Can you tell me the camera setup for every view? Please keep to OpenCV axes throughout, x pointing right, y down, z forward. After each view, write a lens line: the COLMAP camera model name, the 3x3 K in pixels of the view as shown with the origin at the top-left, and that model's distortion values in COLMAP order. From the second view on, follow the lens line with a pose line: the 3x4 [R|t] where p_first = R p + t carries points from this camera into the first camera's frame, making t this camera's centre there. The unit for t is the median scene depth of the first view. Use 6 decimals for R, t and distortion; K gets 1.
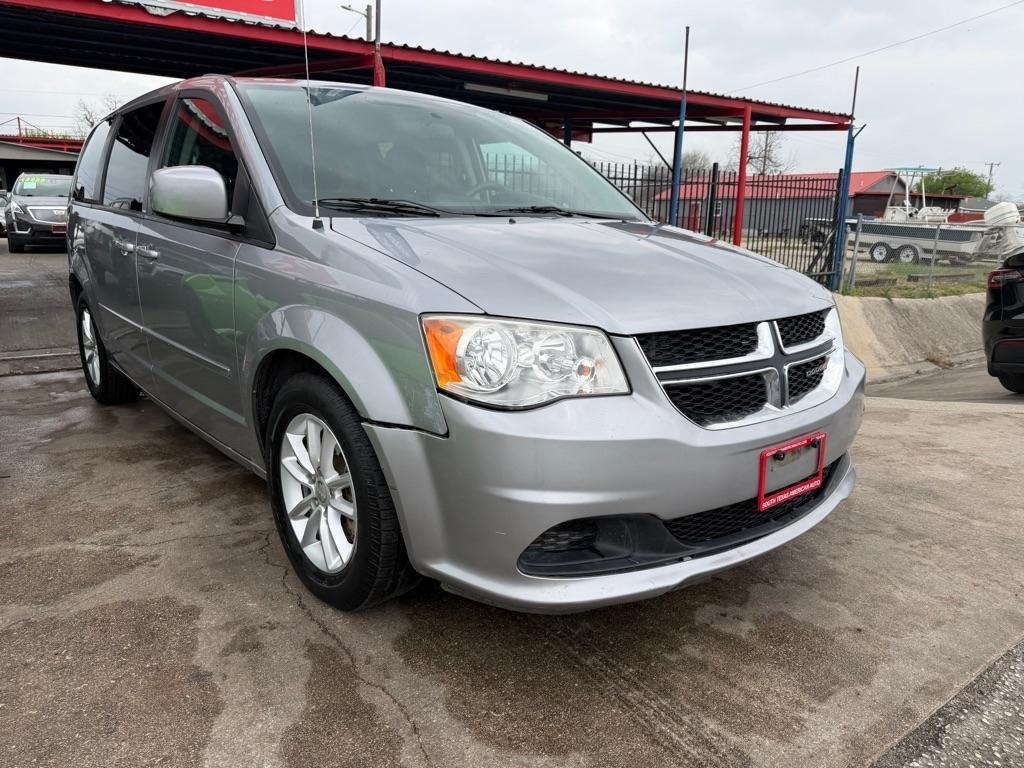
lens RADIAL K [[723.5, 0, 516.1], [0, 723.5, 389.5], [0, 0, 1]] dist [0.029048, -0.040178]
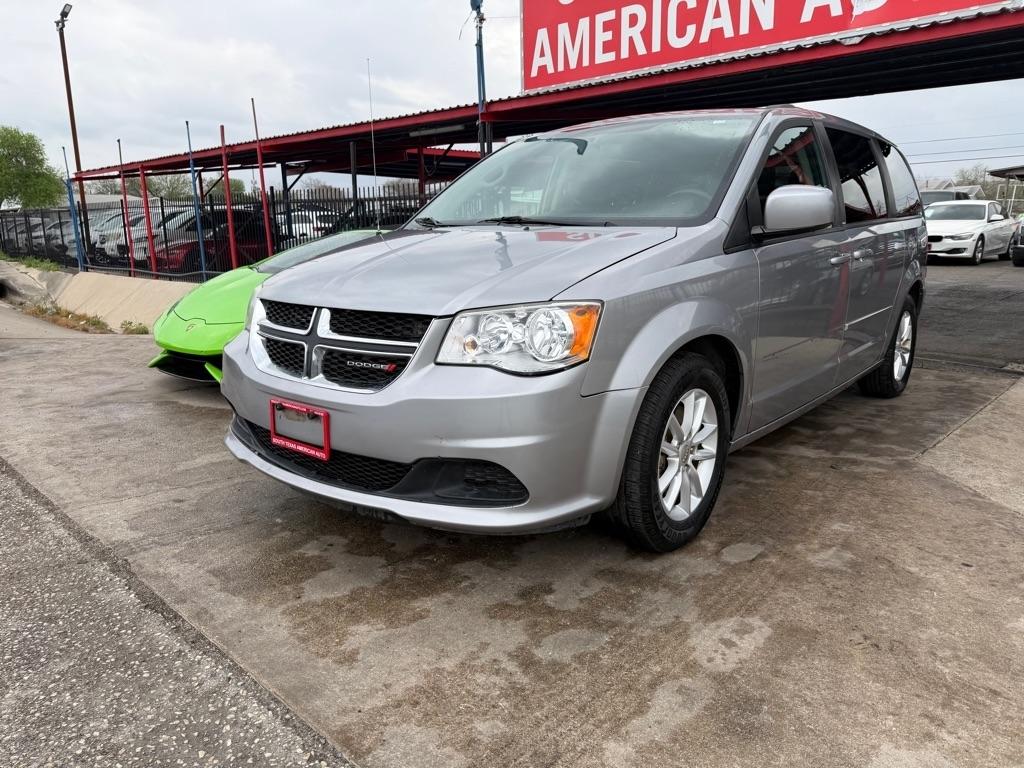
lens RADIAL K [[723.5, 0, 504.0], [0, 723.5, 377.7], [0, 0, 1]] dist [0.029048, -0.040178]
pose [[0.158364, 0.181203, -0.970611, 1.374041], [-0.216974, 0.965375, 0.144824, -0.191444], [0.963246, 0.187662, 0.192197, 0.928766]]
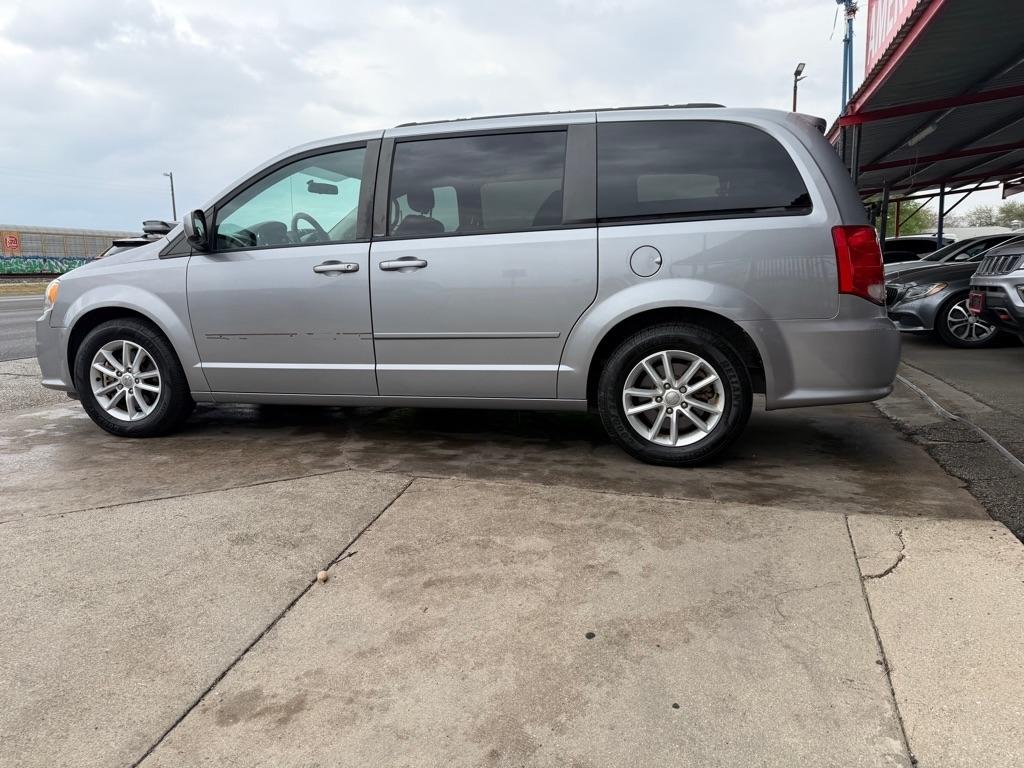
lens RADIAL K [[723.5, 0, 509.9], [0, 723.5, 385.5], [0, 0, 1]] dist [0.029048, -0.040178]
pose [[-0.807400, 0.083365, -0.584085, 0.646986], [-0.138847, 0.935316, 0.325430, -0.690951], [0.573434, 0.343851, -0.743600, 3.345682]]
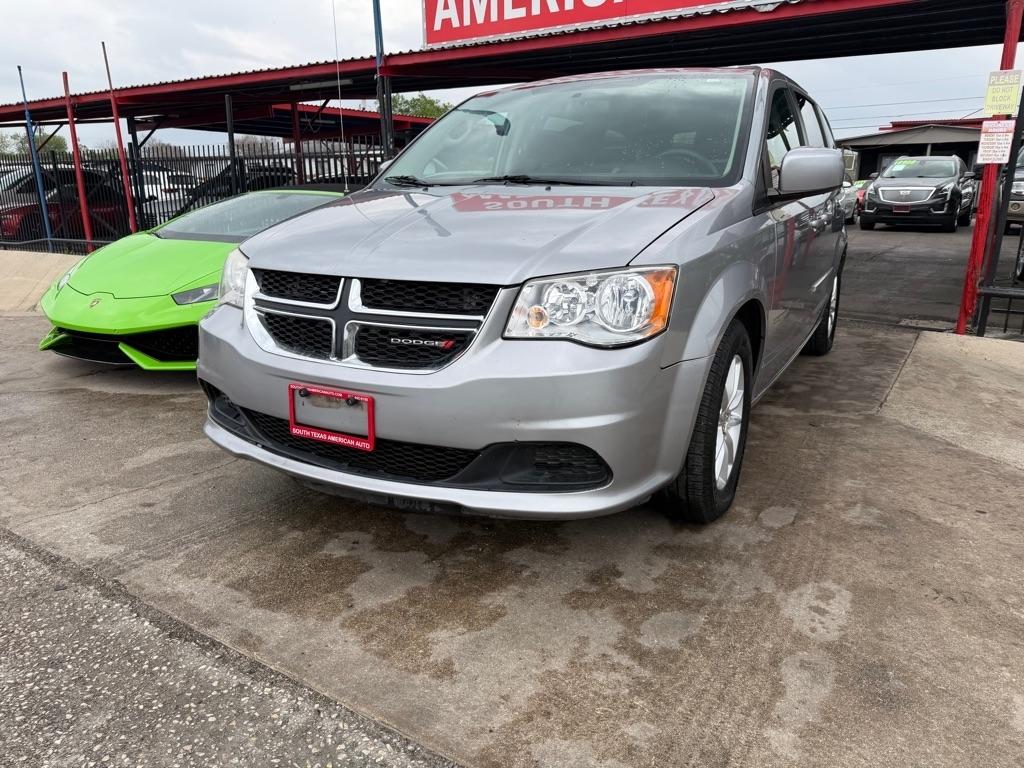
lens RADIAL K [[723.5, 0, 506.2], [0, 723.5, 379.0], [0, 0, 1]] dist [0.029048, -0.040178]
pose [[0.344471, 0.216933, -0.913389, 1.231846], [-0.208432, 0.966326, 0.150899, -0.136302], [0.915366, 0.138399, 0.378087, 0.708590]]
